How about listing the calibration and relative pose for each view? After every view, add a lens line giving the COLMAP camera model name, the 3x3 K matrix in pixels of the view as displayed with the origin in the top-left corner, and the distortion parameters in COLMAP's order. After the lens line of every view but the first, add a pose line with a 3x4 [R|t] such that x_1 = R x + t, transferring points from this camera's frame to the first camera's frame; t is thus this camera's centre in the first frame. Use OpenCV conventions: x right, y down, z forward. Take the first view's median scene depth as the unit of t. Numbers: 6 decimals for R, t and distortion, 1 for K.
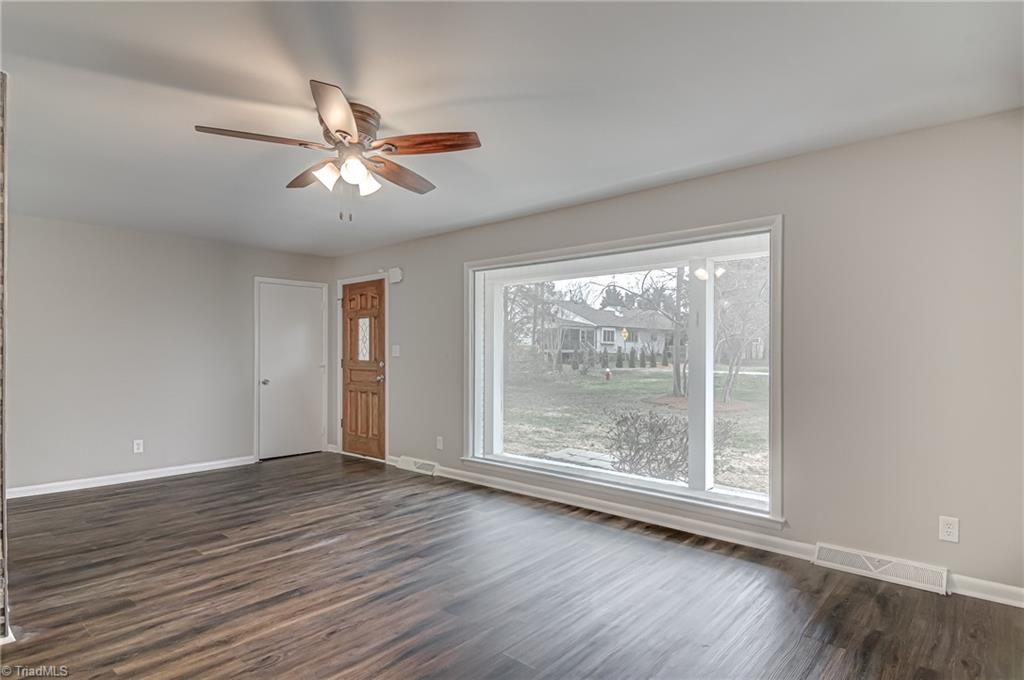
lens RADIAL K [[555.2, 0, 523.9], [0, 555.2, 348.1], [0, 0, 1]] dist [0.003833, -0.000728]
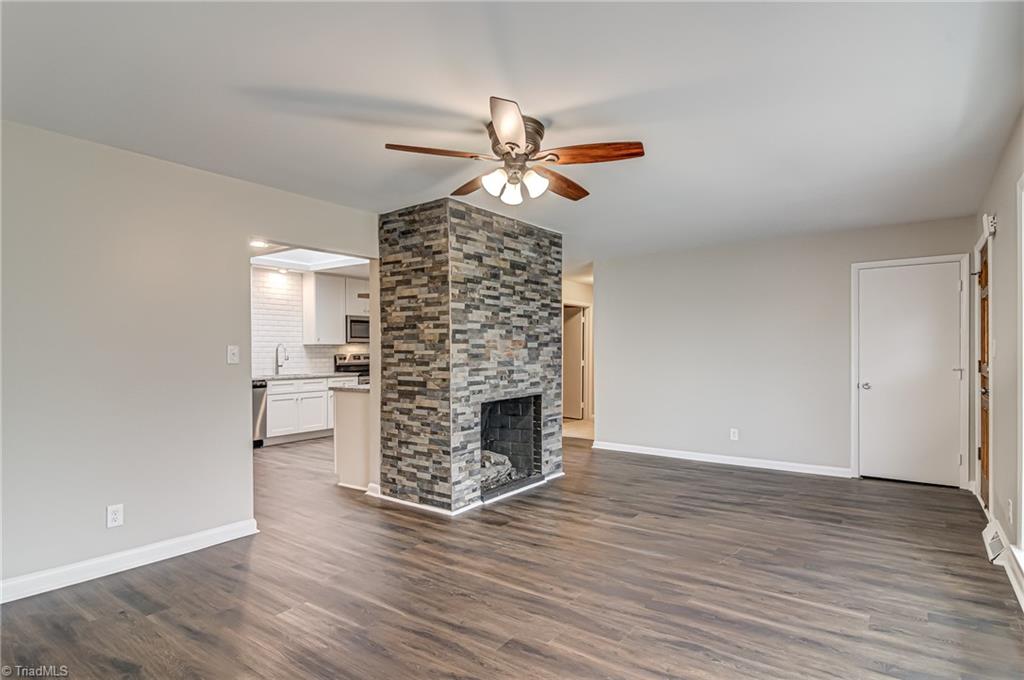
lens RADIAL K [[540.8, 0, 517.3], [0, 540.8, 351.1], [0, 0, 1]] dist [0.005410, -0.000726]
pose [[0.094177, -0.000181, -0.995555, 0.489828], [0.009898, 0.999951, 0.000754, 0.003211], [0.995506, -0.009925, 0.094175, 0.627982]]
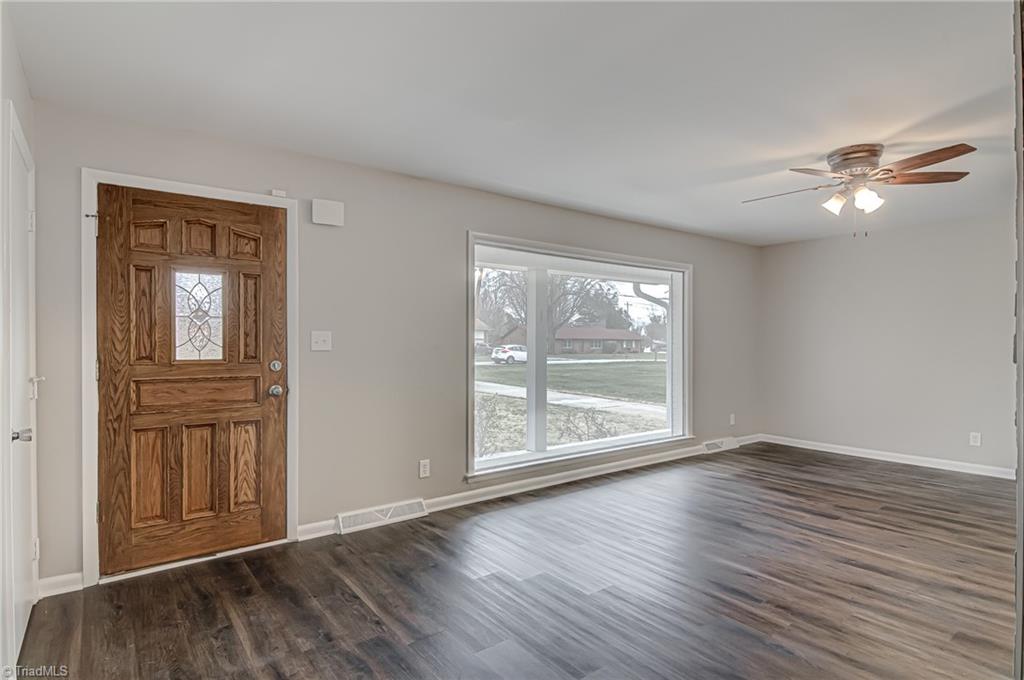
lens RADIAL K [[537.6, 0, 518.2], [0, 537.6, 346.3], [0, 0, 1]] dist [0.001246, -0.001488]
pose [[0.194913, -0.008358, 0.980785, -1.135640], [-0.005111, 0.999941, 0.009537, 0.006499], [-0.980807, -0.006872, 0.194859, 1.041340]]
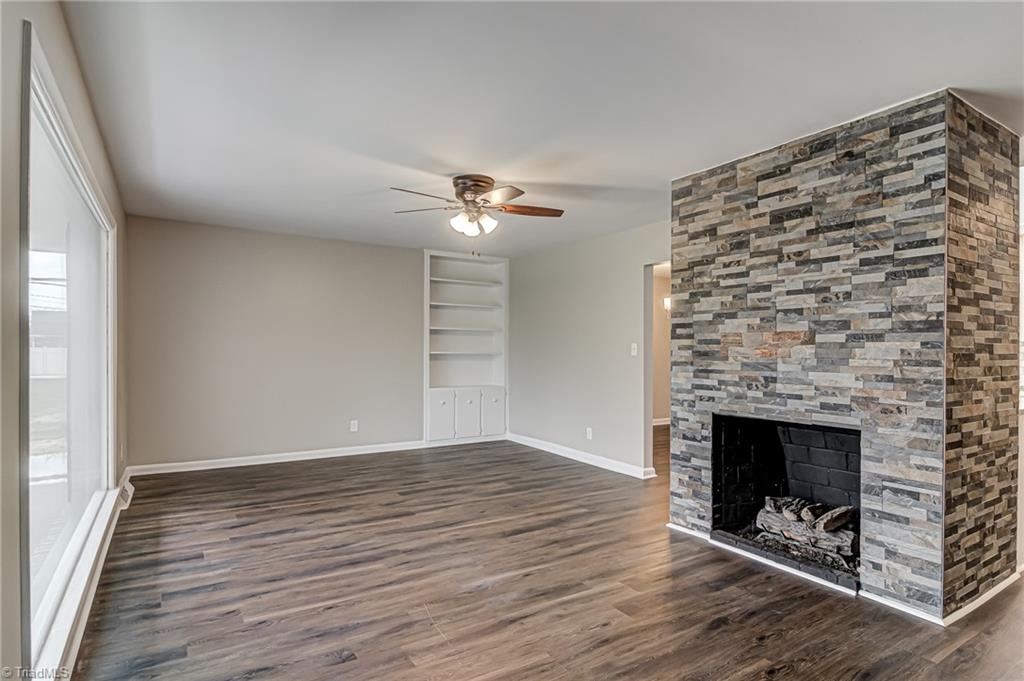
lens RADIAL K [[540.8, 0, 517.3], [0, 540.8, 351.6], [0, 0, 1]] dist [0.005410, -0.000726]
pose [[-0.959501, -0.010255, 0.281518, -0.564282], [-0.010386, 0.999946, 0.001029, 0.011562], [-0.281513, -0.001937, -0.959555, 1.590759]]
